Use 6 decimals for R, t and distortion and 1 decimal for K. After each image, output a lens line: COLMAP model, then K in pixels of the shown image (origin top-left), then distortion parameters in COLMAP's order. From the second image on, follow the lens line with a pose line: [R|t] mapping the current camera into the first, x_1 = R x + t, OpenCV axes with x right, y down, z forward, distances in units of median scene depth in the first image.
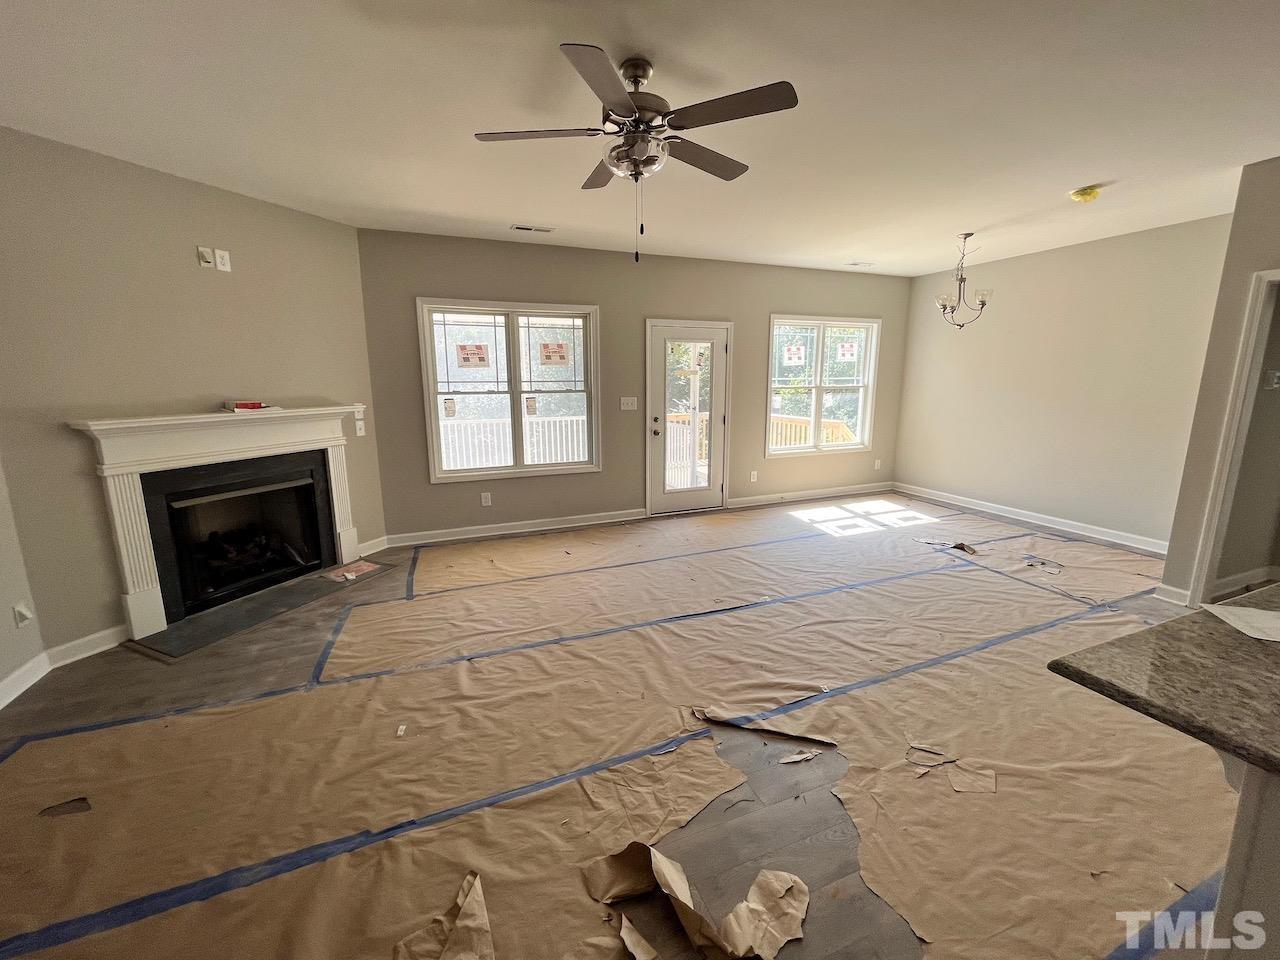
lens RADIAL K [[518.4, 0, 634.8], [0, 518.4, 473.2], [0, 0, 1]] dist [0.002411, -0.002258]
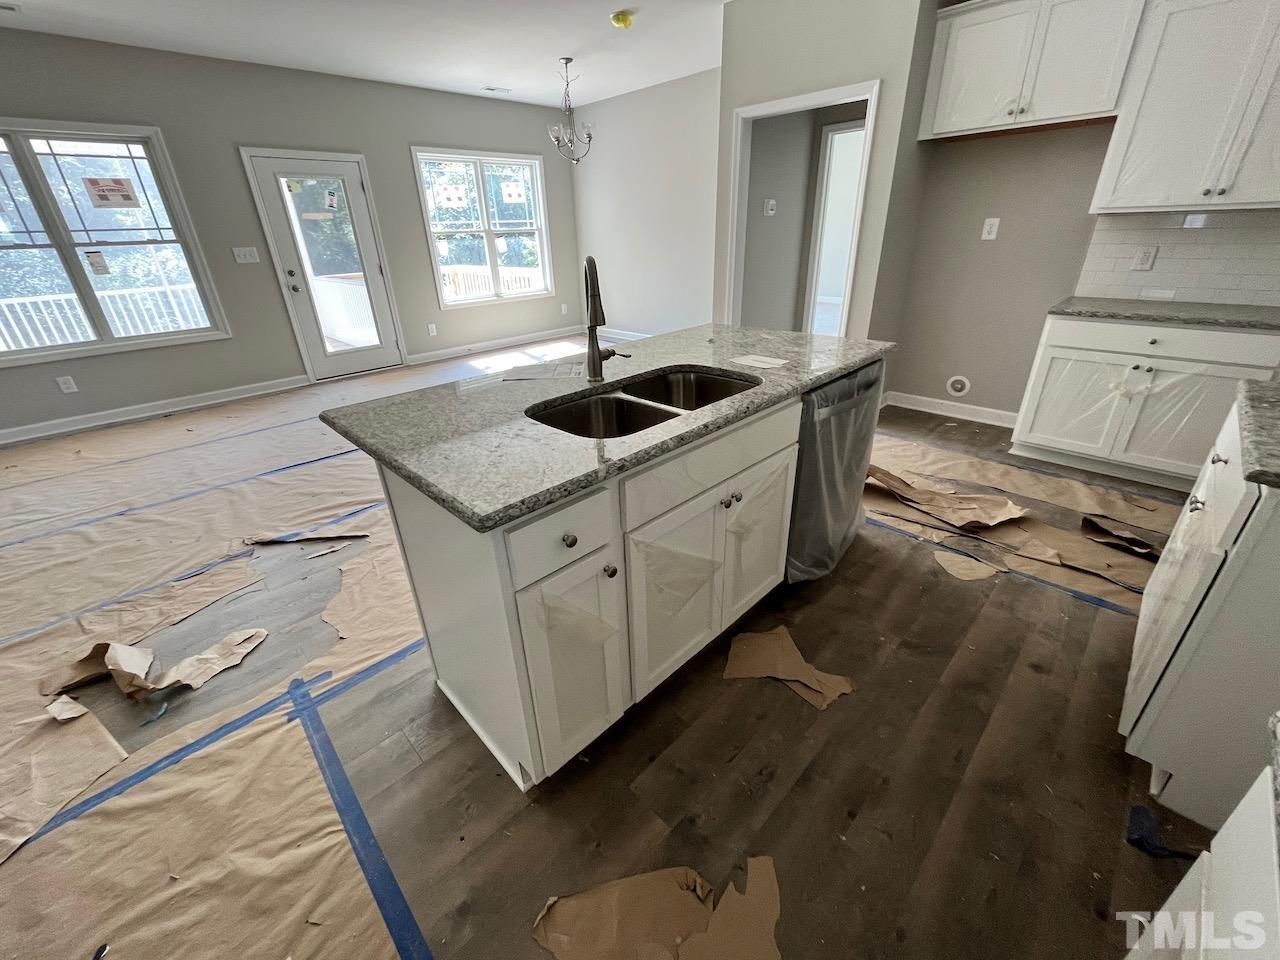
lens RADIAL K [[518.4, 0, 636.5], [0, 518.4, 473.3], [0, 0, 1]] dist [0.002411, -0.002258]
pose [[0.923786, -0.184364, 0.335602, 0.326393], [0.096086, 0.960026, 0.262904, 0.072603], [-0.370656, -0.210620, 0.904573, -0.158064]]
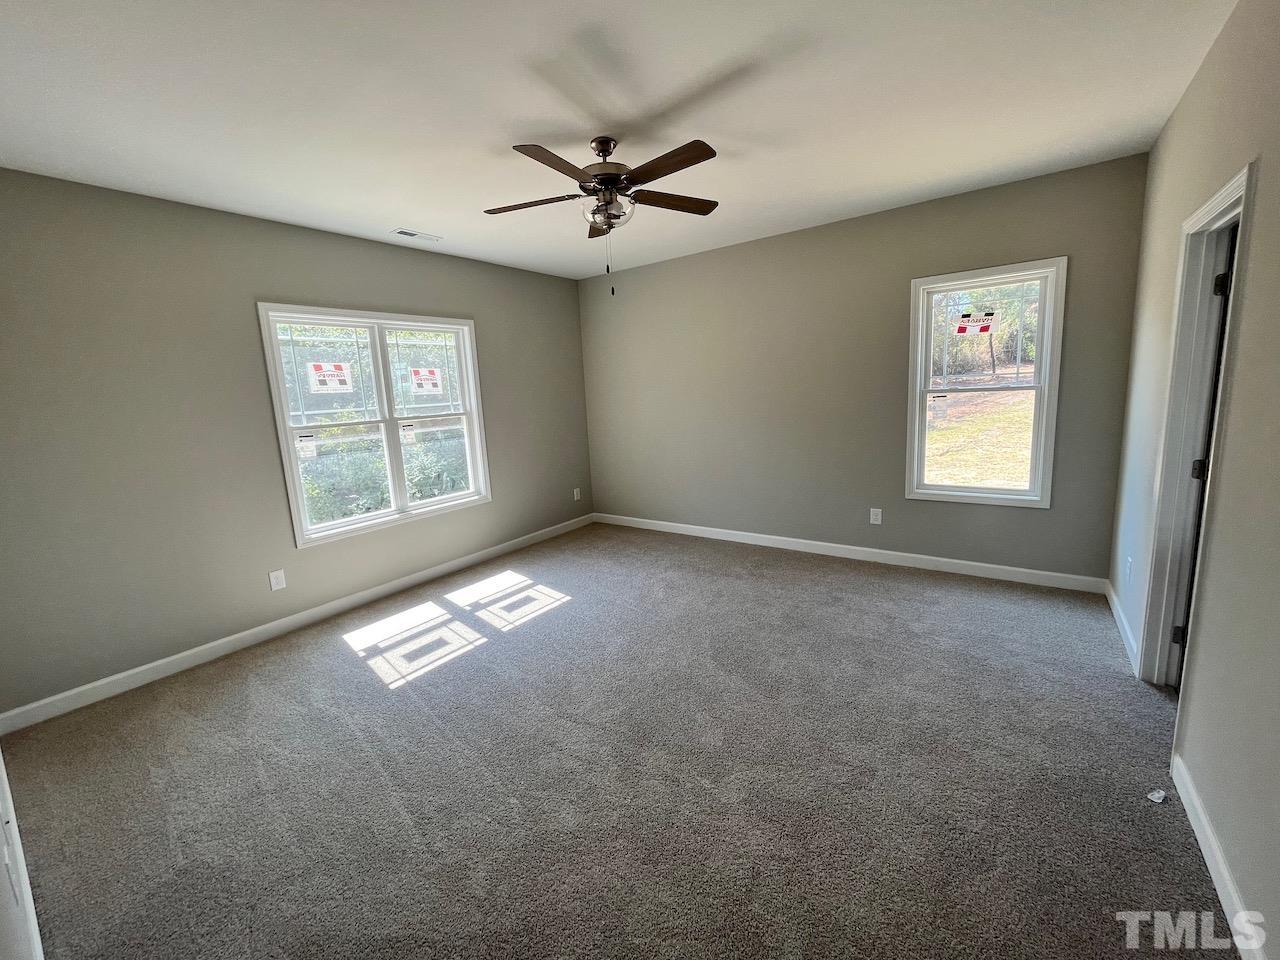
lens RADIAL K [[518.4, 0, 634.2], [0, 518.4, 470.0], [0, 0, 1]] dist [0.002411, -0.002258]
pose [[0.855718, -0.120062, 0.503321, 0.465362], [0.144249, 0.989499, -0.009210, -0.087490], [-0.496930, 0.080484, 0.864051, 0.473818]]
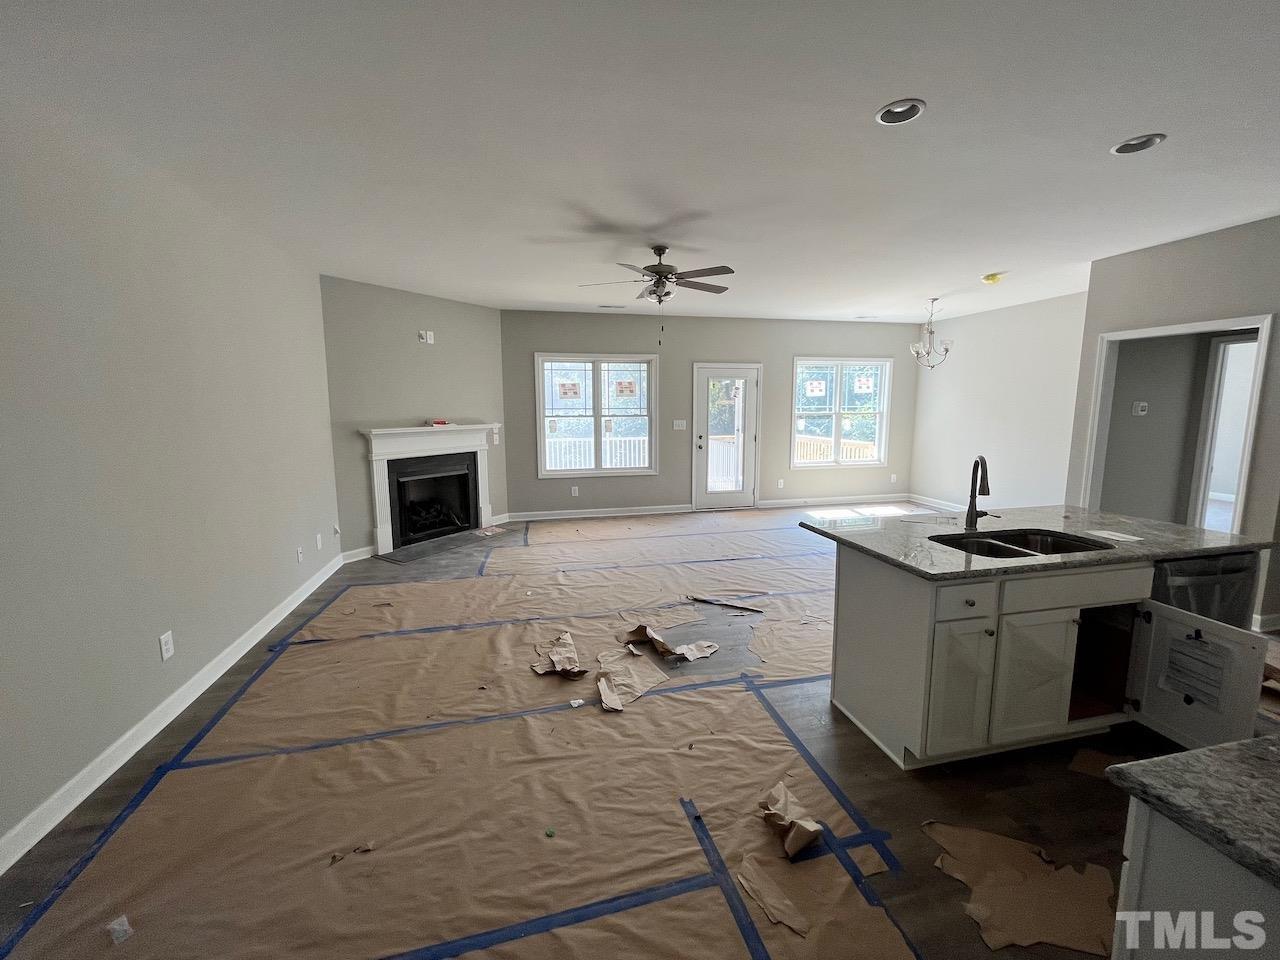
lens RADIAL K [[518.4, 0, 634.4], [0, 518.4, 472.4], [0, 0, 1]] dist [0.002411, -0.002258]
pose [[0.986731, 0.021990, -0.160869, 0.127734], [-0.030354, 0.998302, -0.049720, 0.082629], [0.159502, 0.053943, 0.985723, -0.474918]]
